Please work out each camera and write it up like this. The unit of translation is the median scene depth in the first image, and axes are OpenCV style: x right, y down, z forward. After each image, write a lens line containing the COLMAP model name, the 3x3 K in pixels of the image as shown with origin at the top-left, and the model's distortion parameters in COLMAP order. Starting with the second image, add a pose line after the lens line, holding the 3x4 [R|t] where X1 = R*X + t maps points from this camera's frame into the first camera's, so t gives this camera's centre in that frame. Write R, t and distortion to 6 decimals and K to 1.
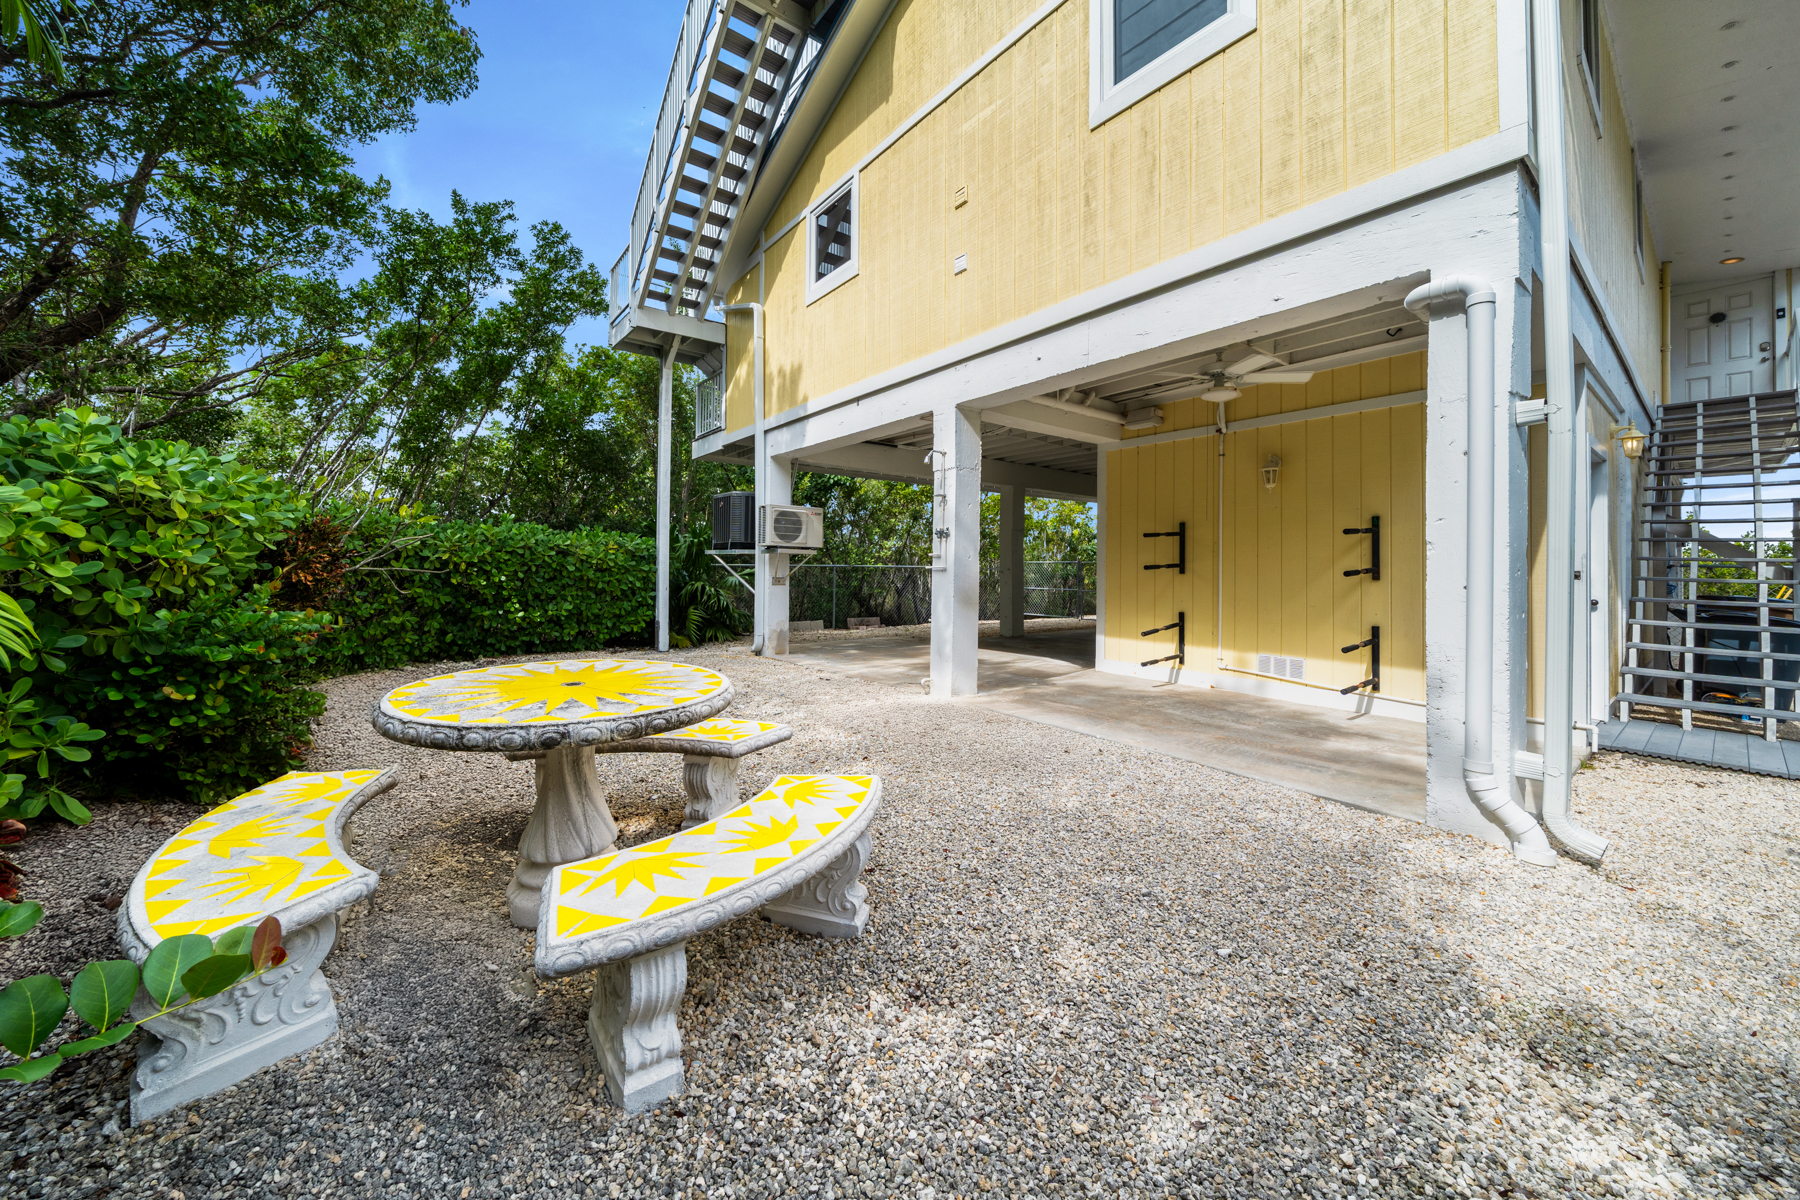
lens RADIAL K [[655.6, 0, 870.3], [0, 655.6, 554.0], [0, 0, 1]] dist [-0.000262, 0.000014]
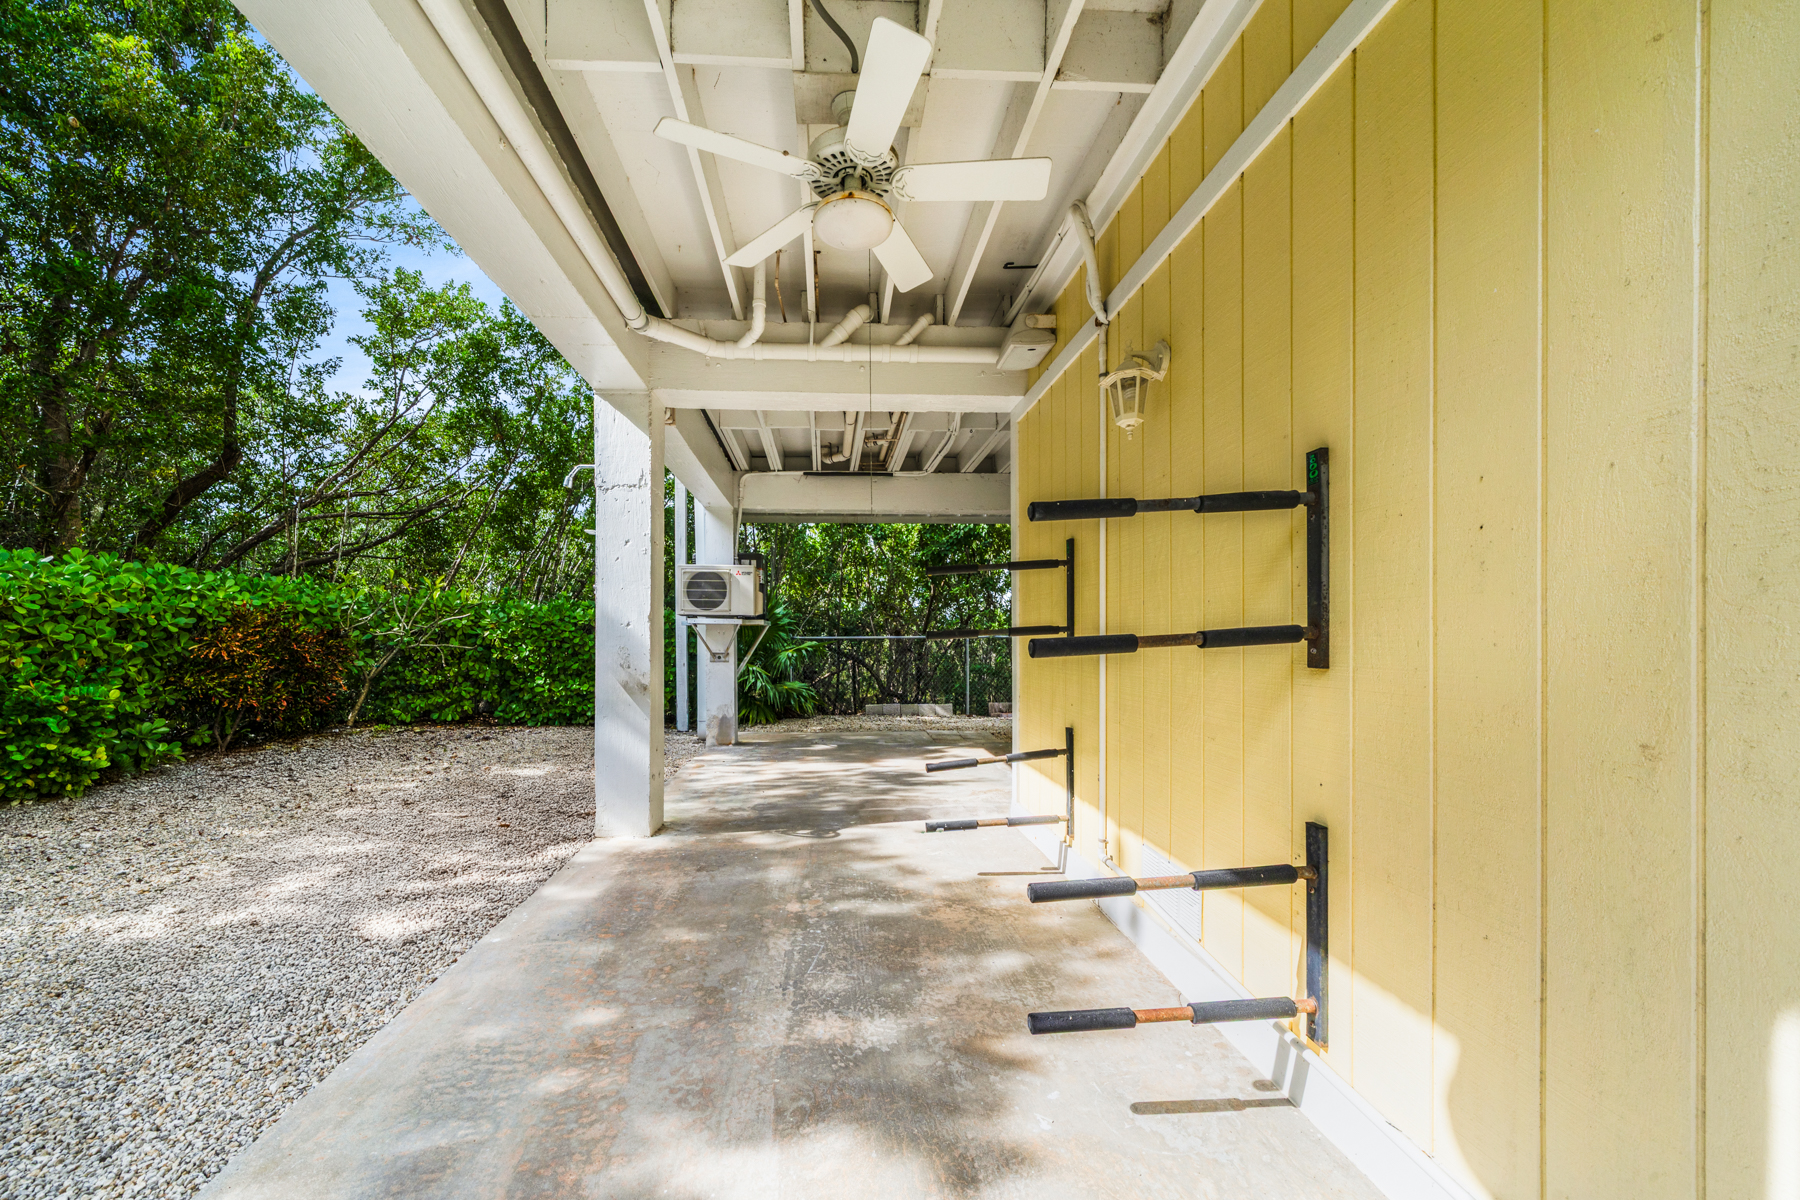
lens RADIAL K [[662.7, 0, 858.0], [0, 662.7, 639.0], [0, 0, 1]] dist [-0.000003, -0.000024]
pose [[0.837870, -0.011478, -0.545749, 0.593442], [0.021403, 0.999701, 0.011835, 0.015225], [0.545450, -0.021597, 0.837865, 0.498685]]
